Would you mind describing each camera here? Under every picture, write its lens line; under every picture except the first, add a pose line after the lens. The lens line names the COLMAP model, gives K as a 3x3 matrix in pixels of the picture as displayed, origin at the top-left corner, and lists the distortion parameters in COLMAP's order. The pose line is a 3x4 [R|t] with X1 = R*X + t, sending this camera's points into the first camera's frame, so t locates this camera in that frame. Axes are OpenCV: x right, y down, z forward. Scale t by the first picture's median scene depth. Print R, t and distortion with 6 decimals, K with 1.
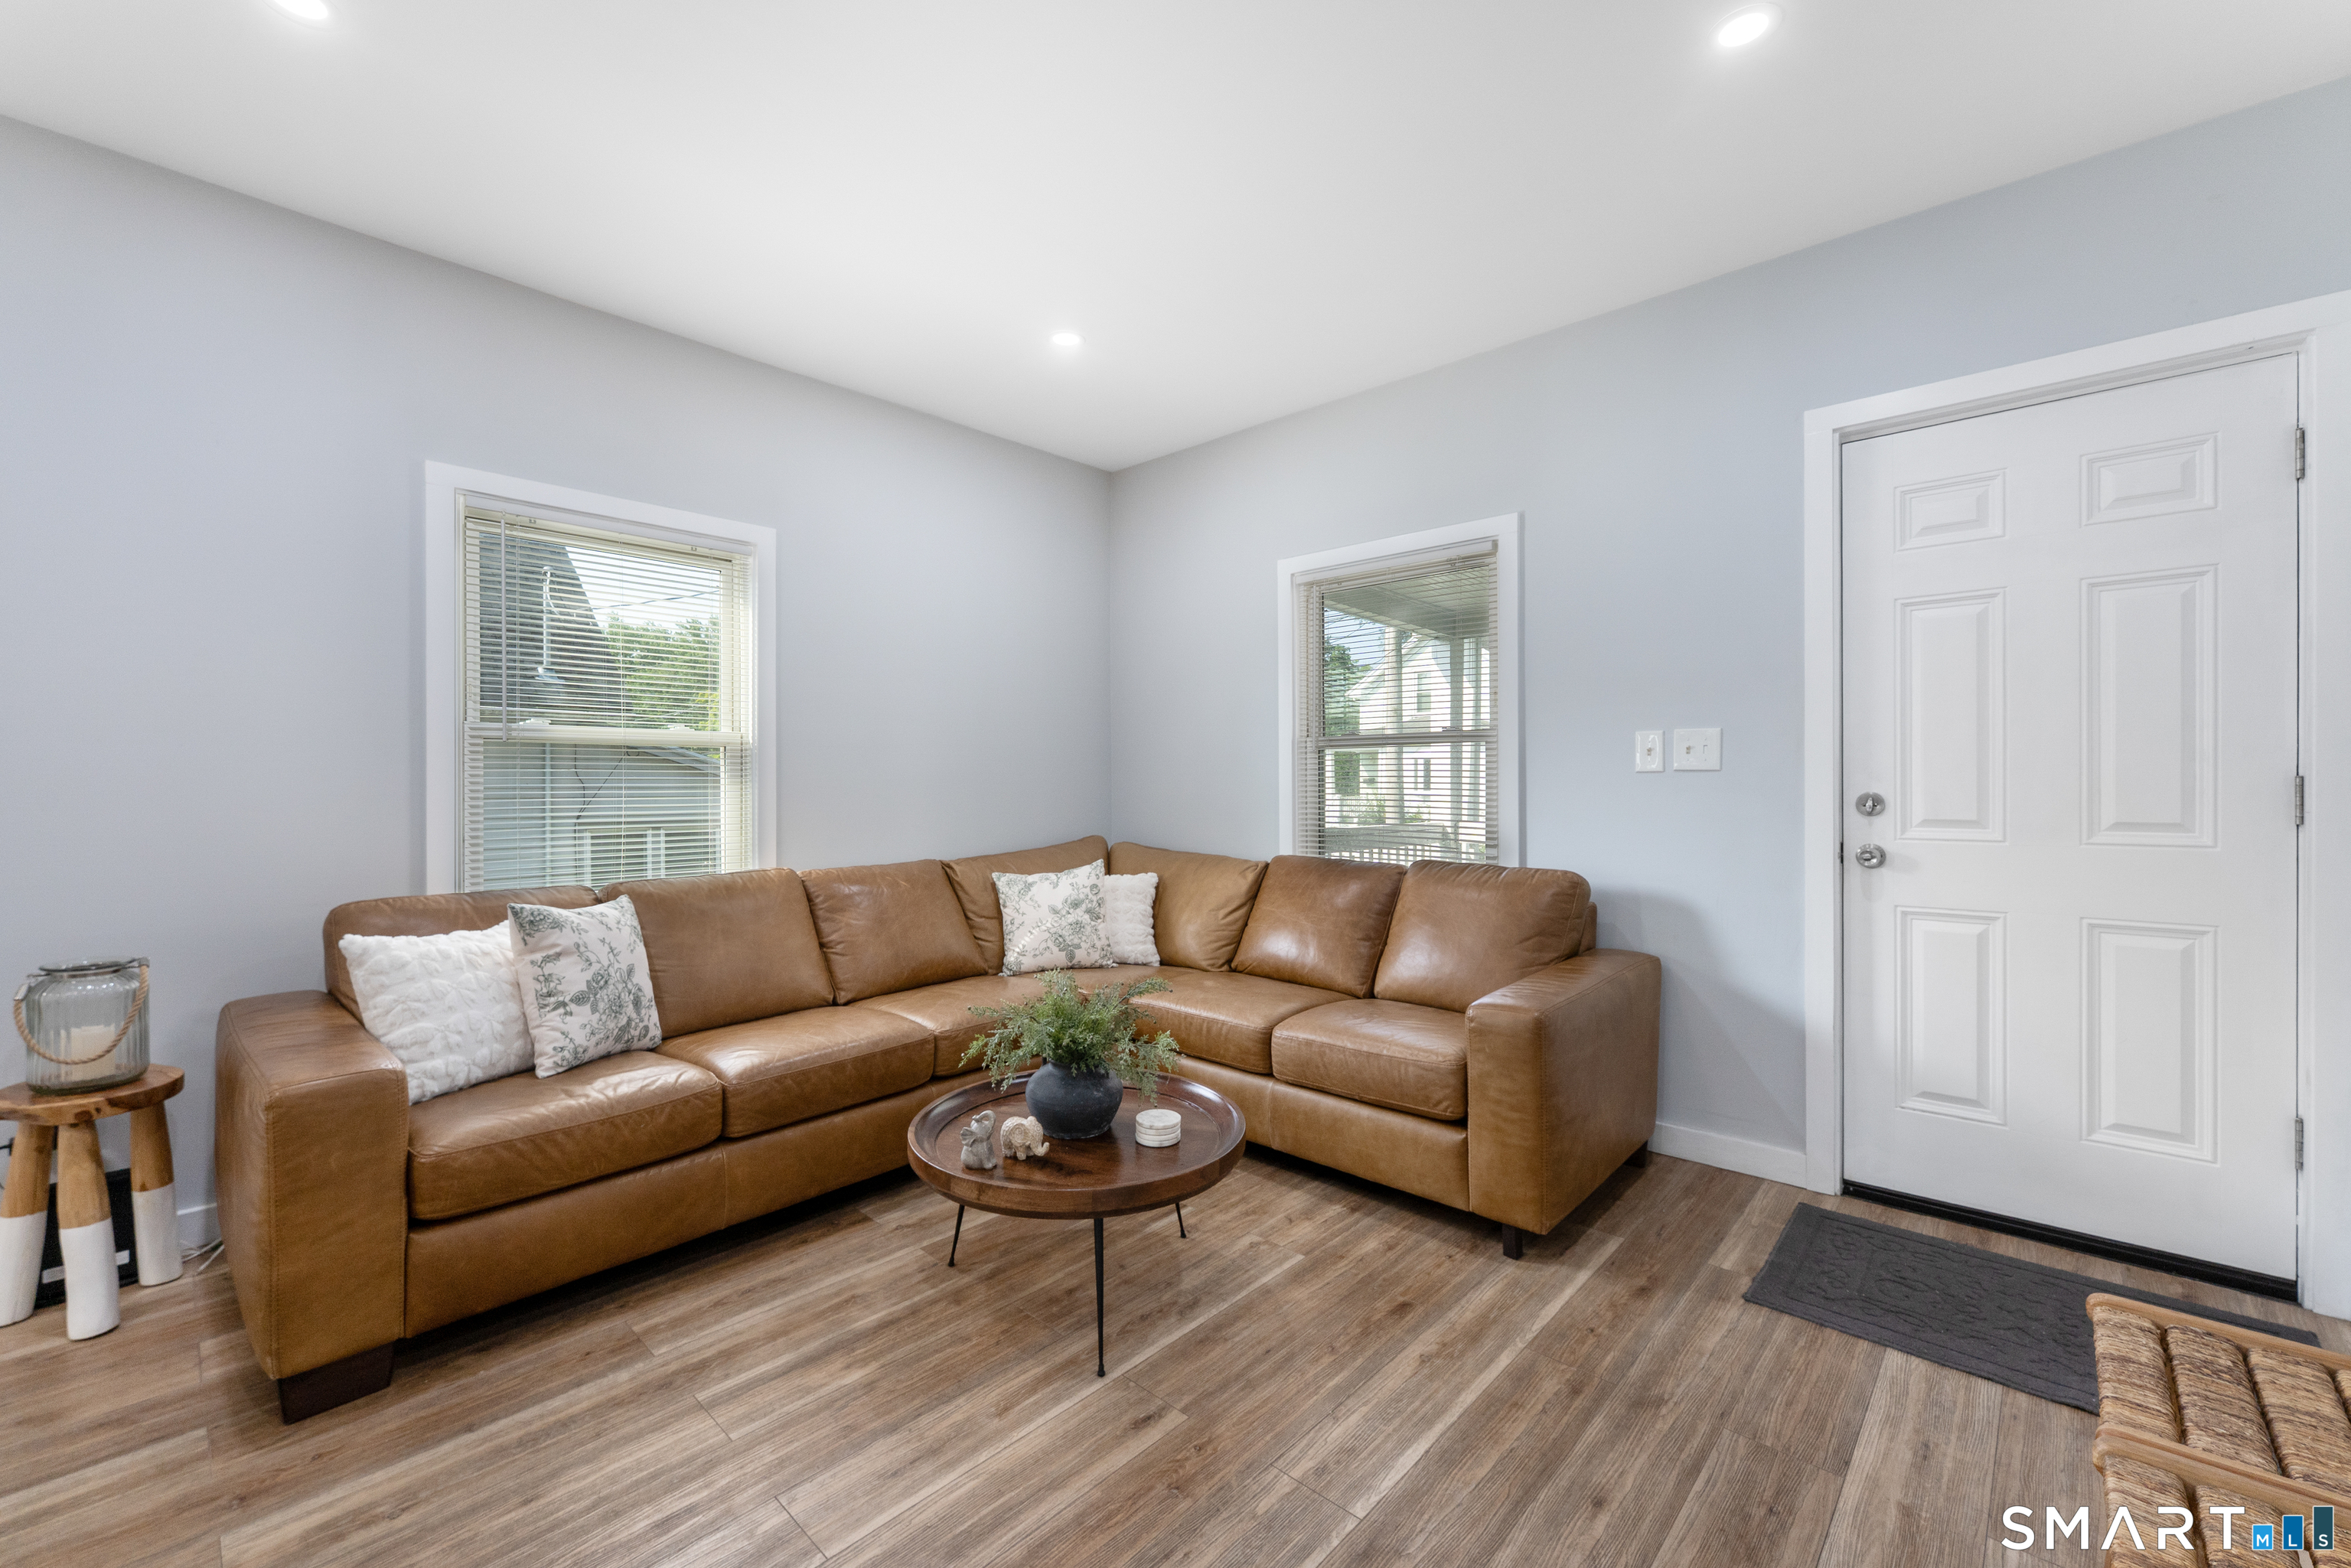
lens RADIAL K [[945.7, 0, 1167.5], [0, 945.7, 789.5], [0, 0, 1]] dist [0.001478, -0.000191]
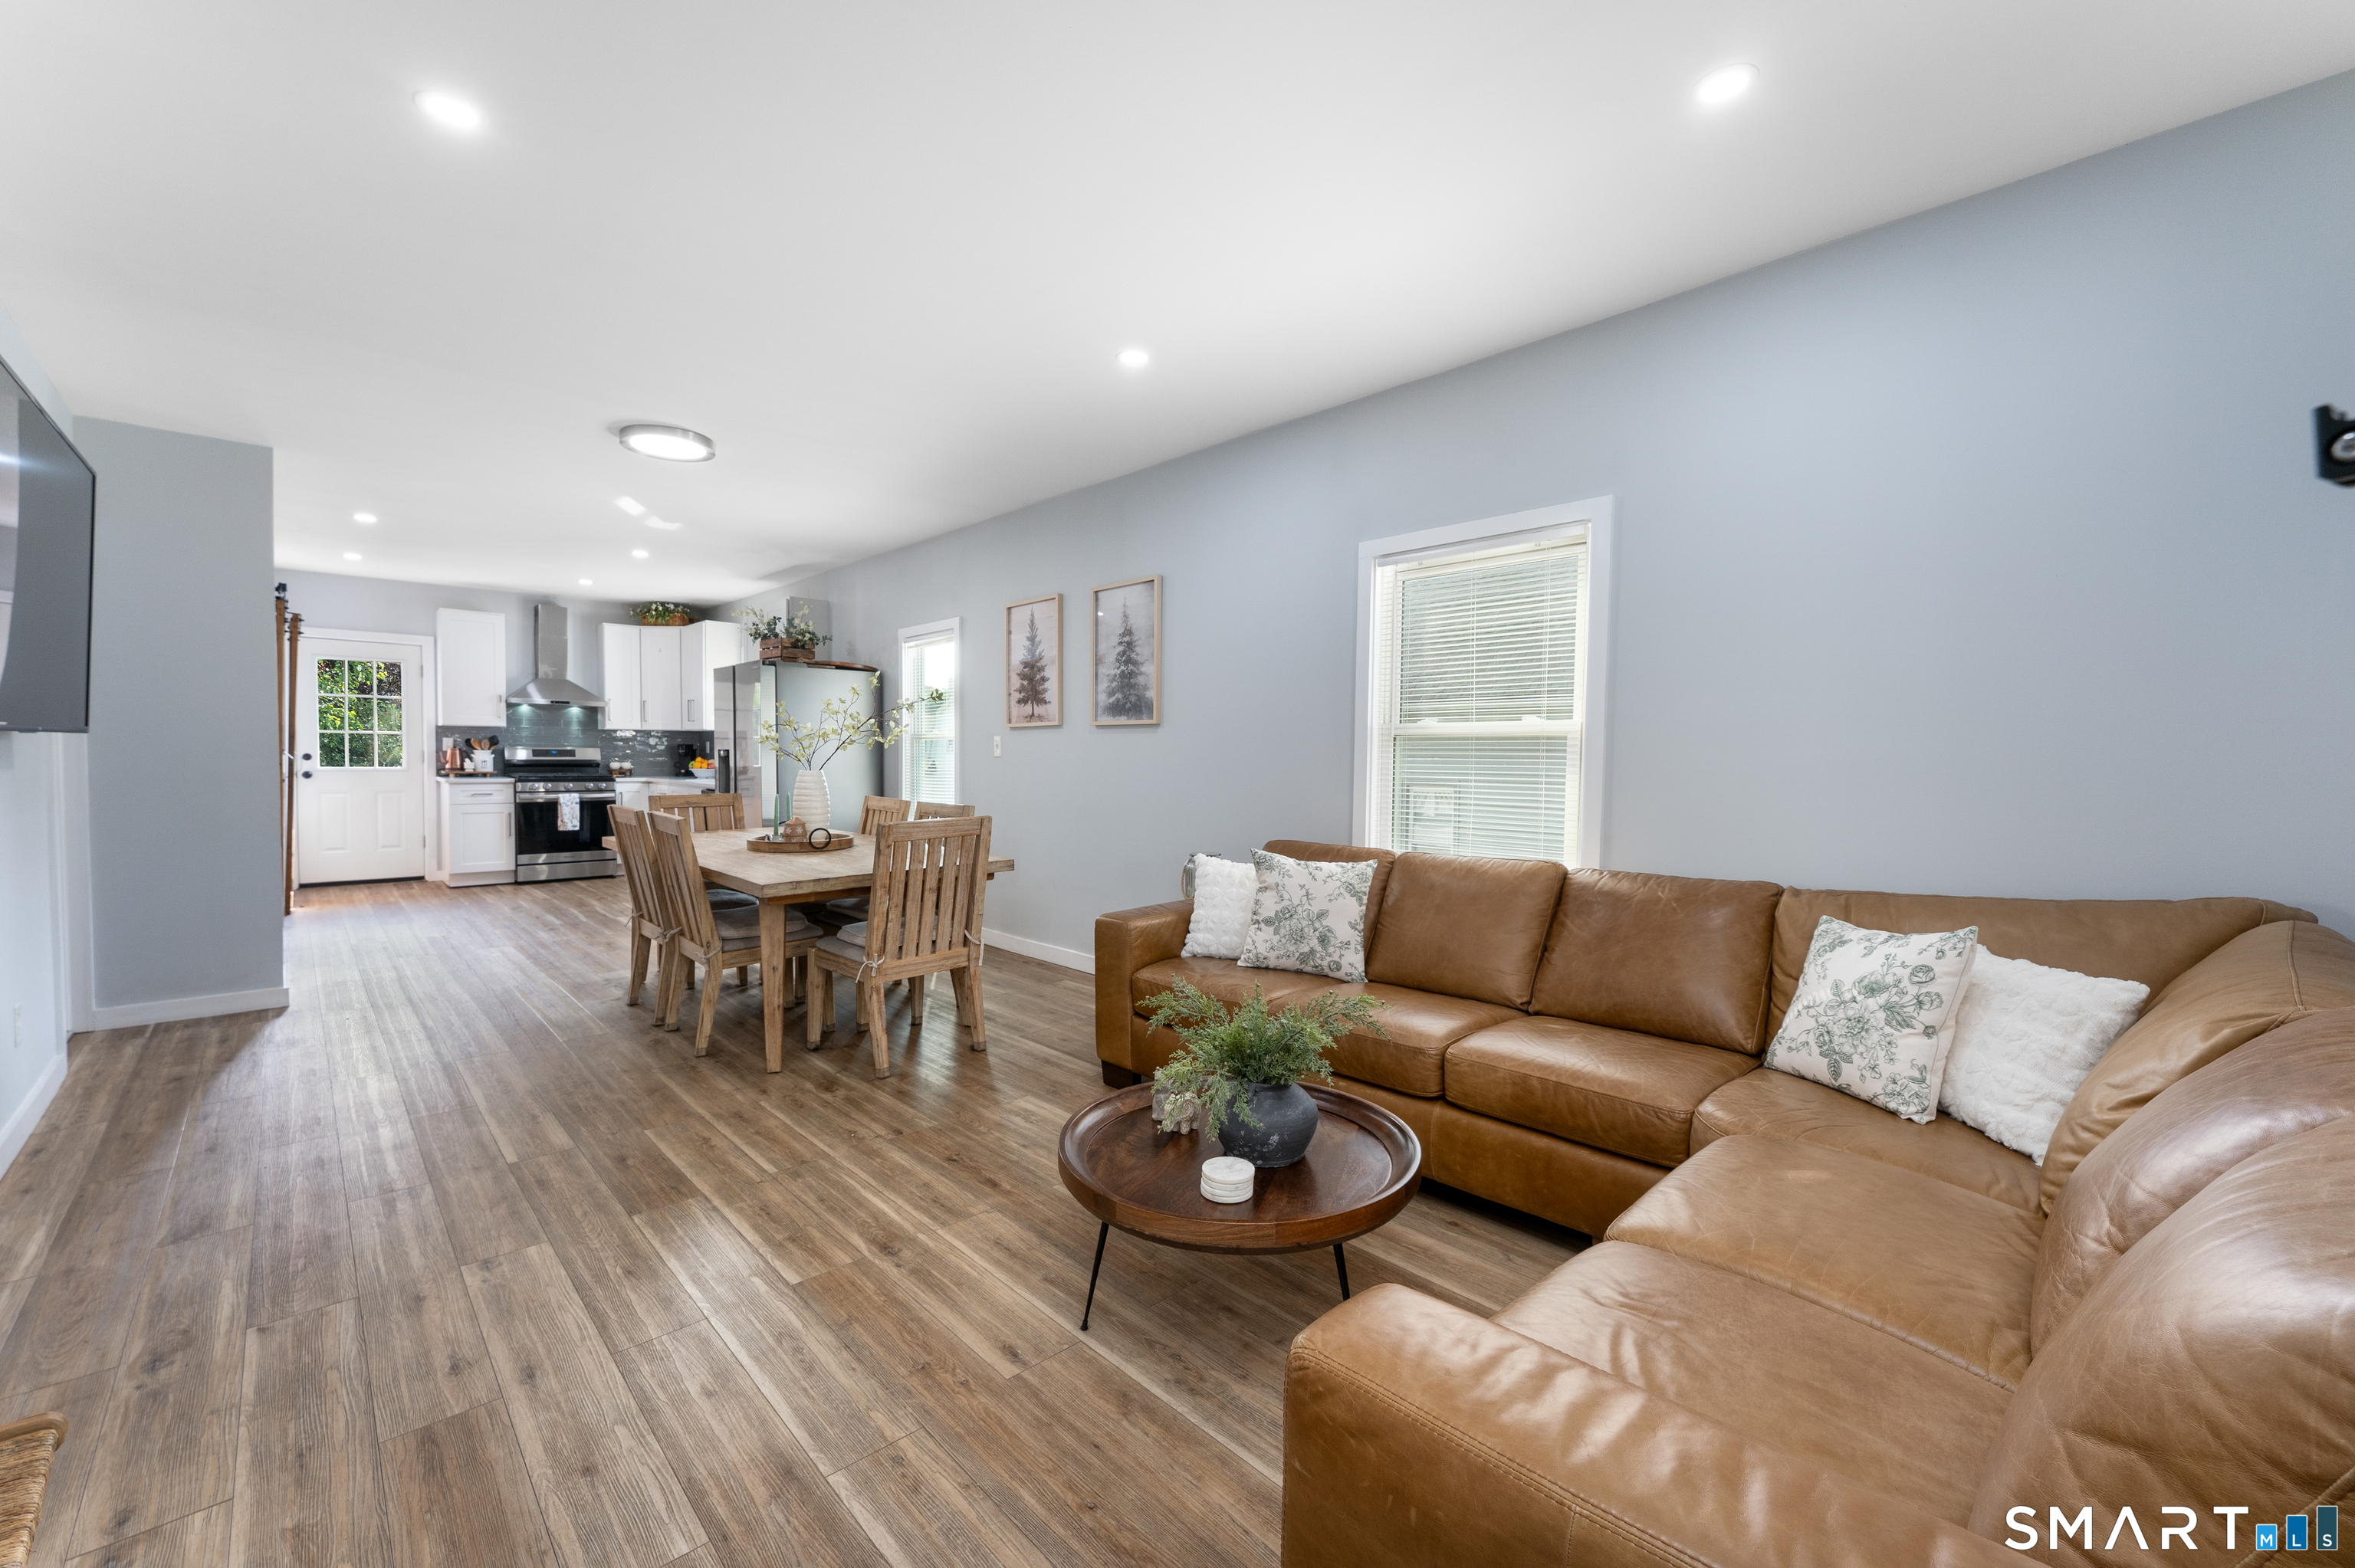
lens RADIAL K [[947.2, 0, 1169.5], [0, 947.2, 789.5], [0, 0, 1]] dist [0.001478, -0.000191]
pose [[-0.064450, 0.032991, -0.997375, 0.802431], [-0.018727, 0.999237, 0.034263, -0.020980], [0.997745, 0.020886, -0.063783, 0.956326]]
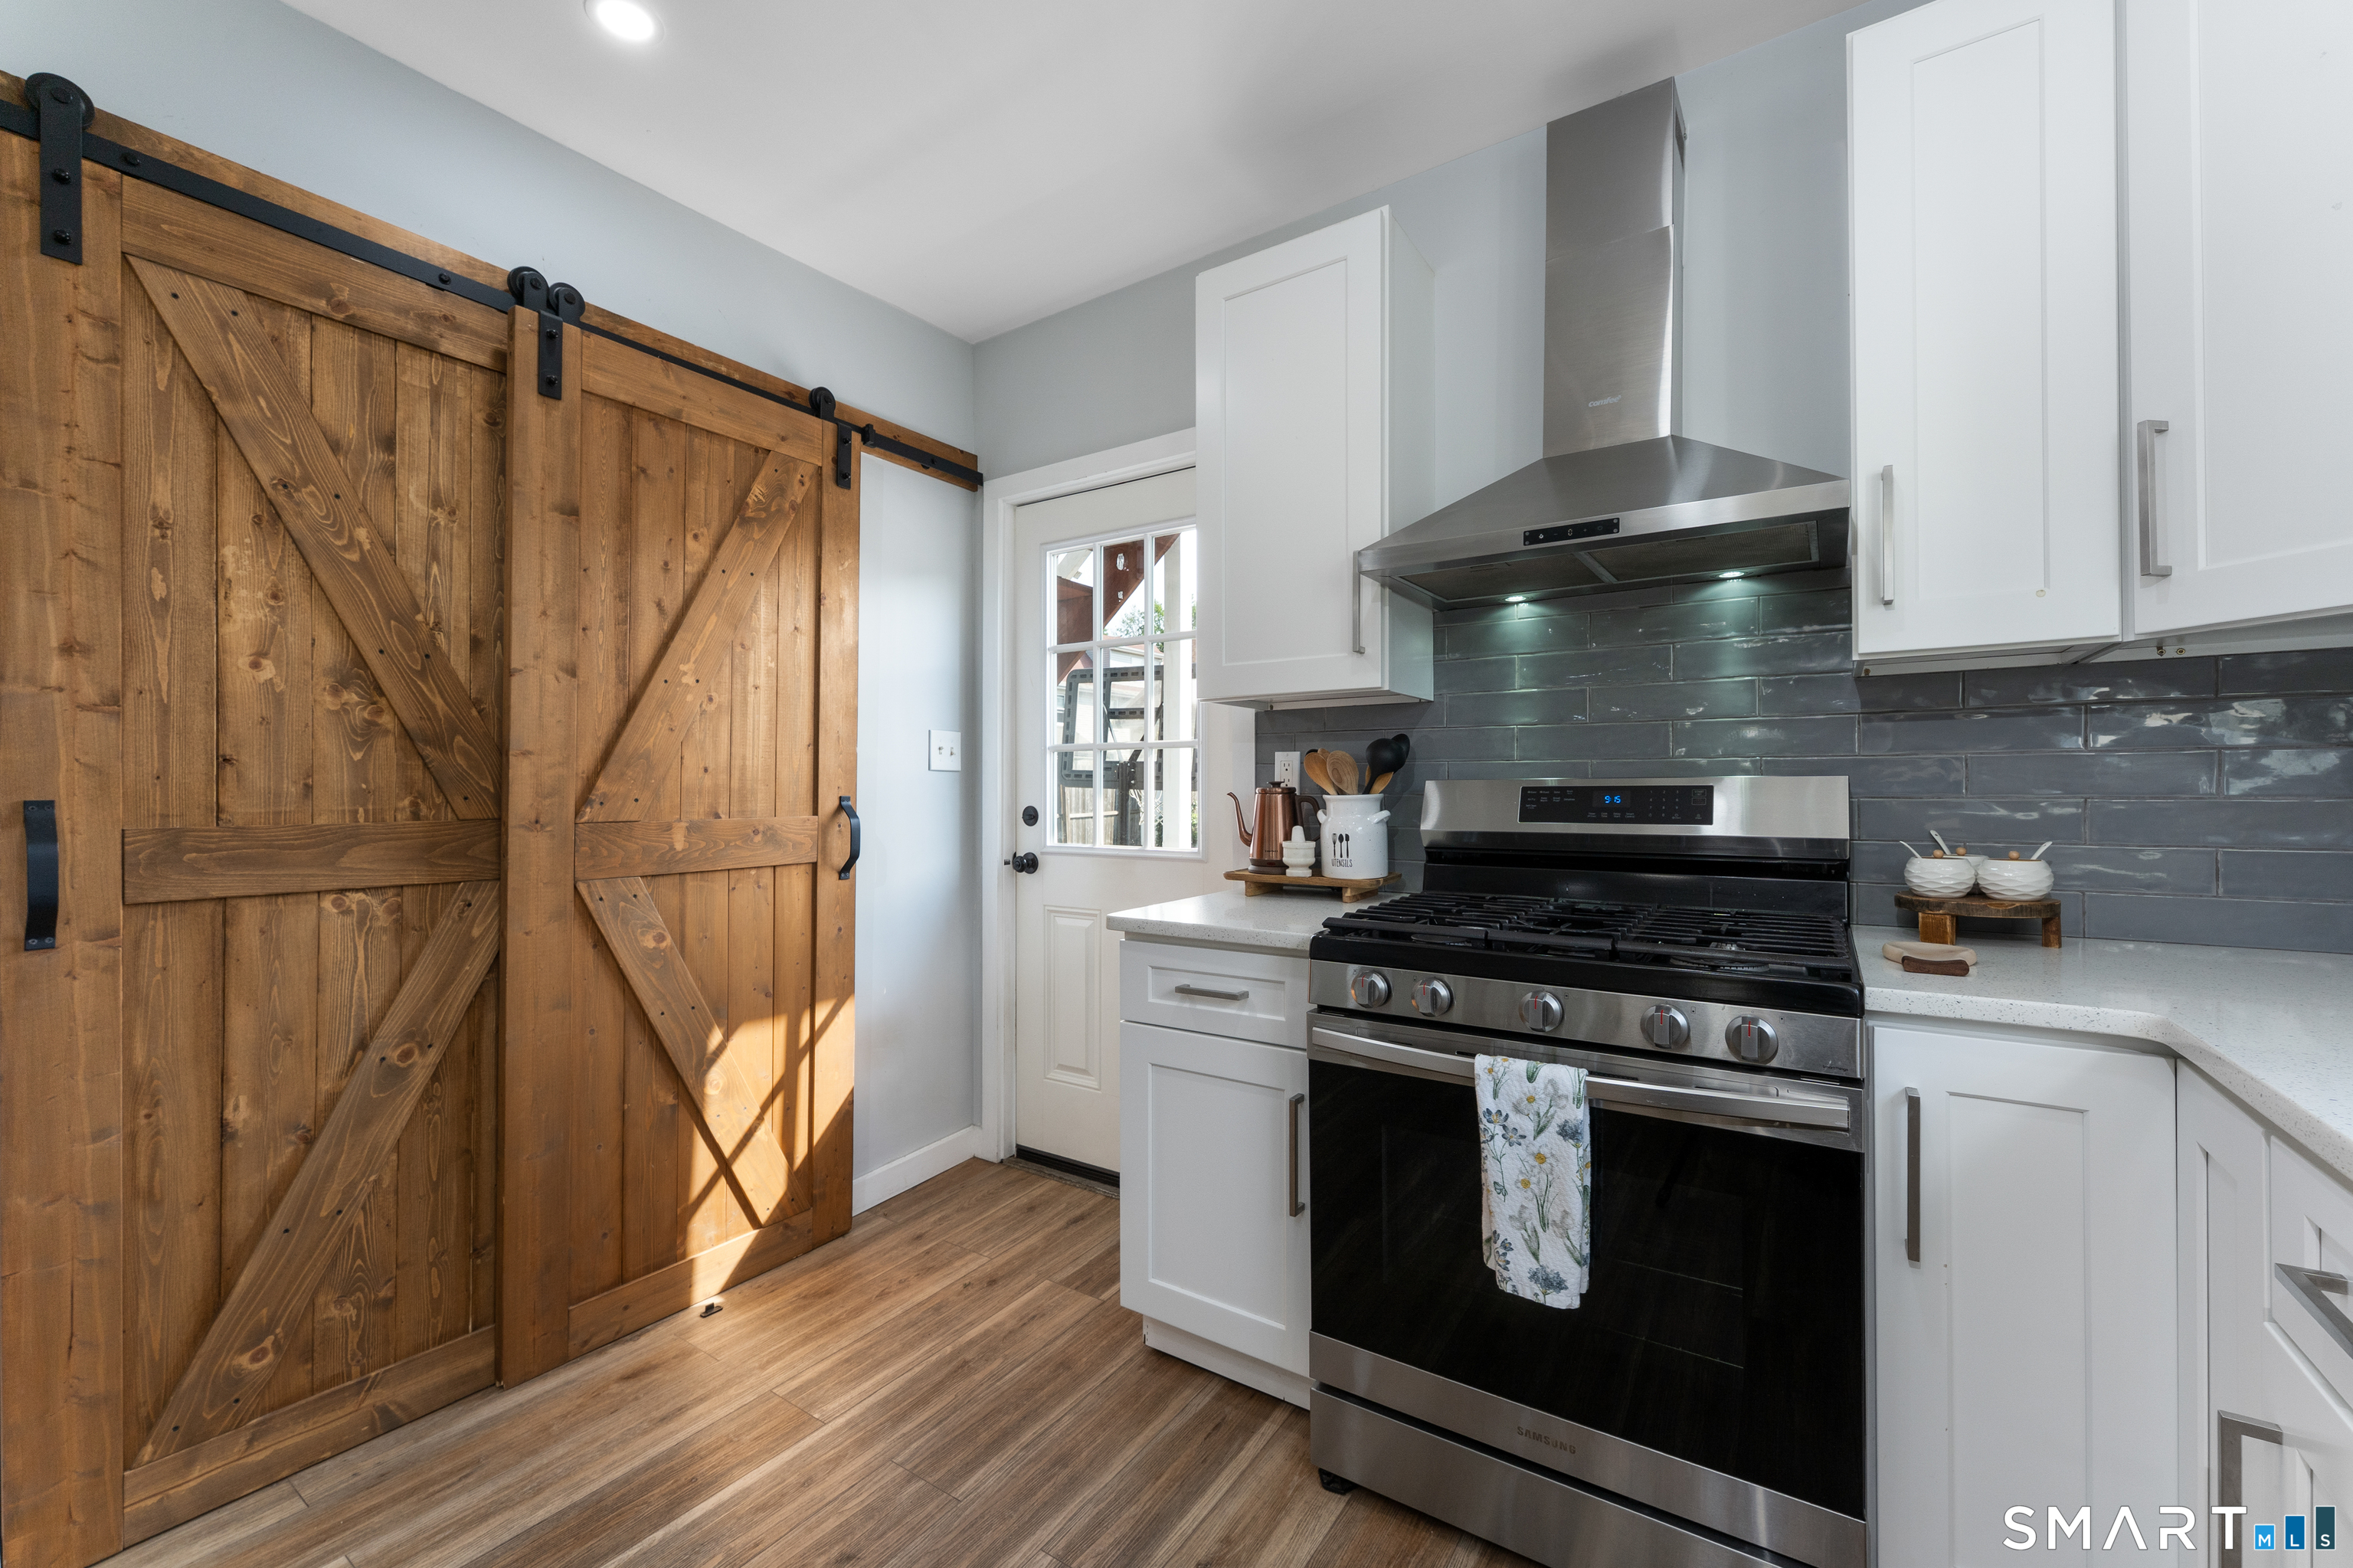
lens RADIAL K [[949.9, 0, 1176.5], [0, 949.9, 784.0], [0, 0, 1]] dist [-0.001940, -0.000124]
pose [[-0.987227, 0.000163, -0.159322, -2.501536], [0.000031, 1.000000, 0.000826, -0.007003], [0.159322, 0.000810, -0.987226, -1.120813]]
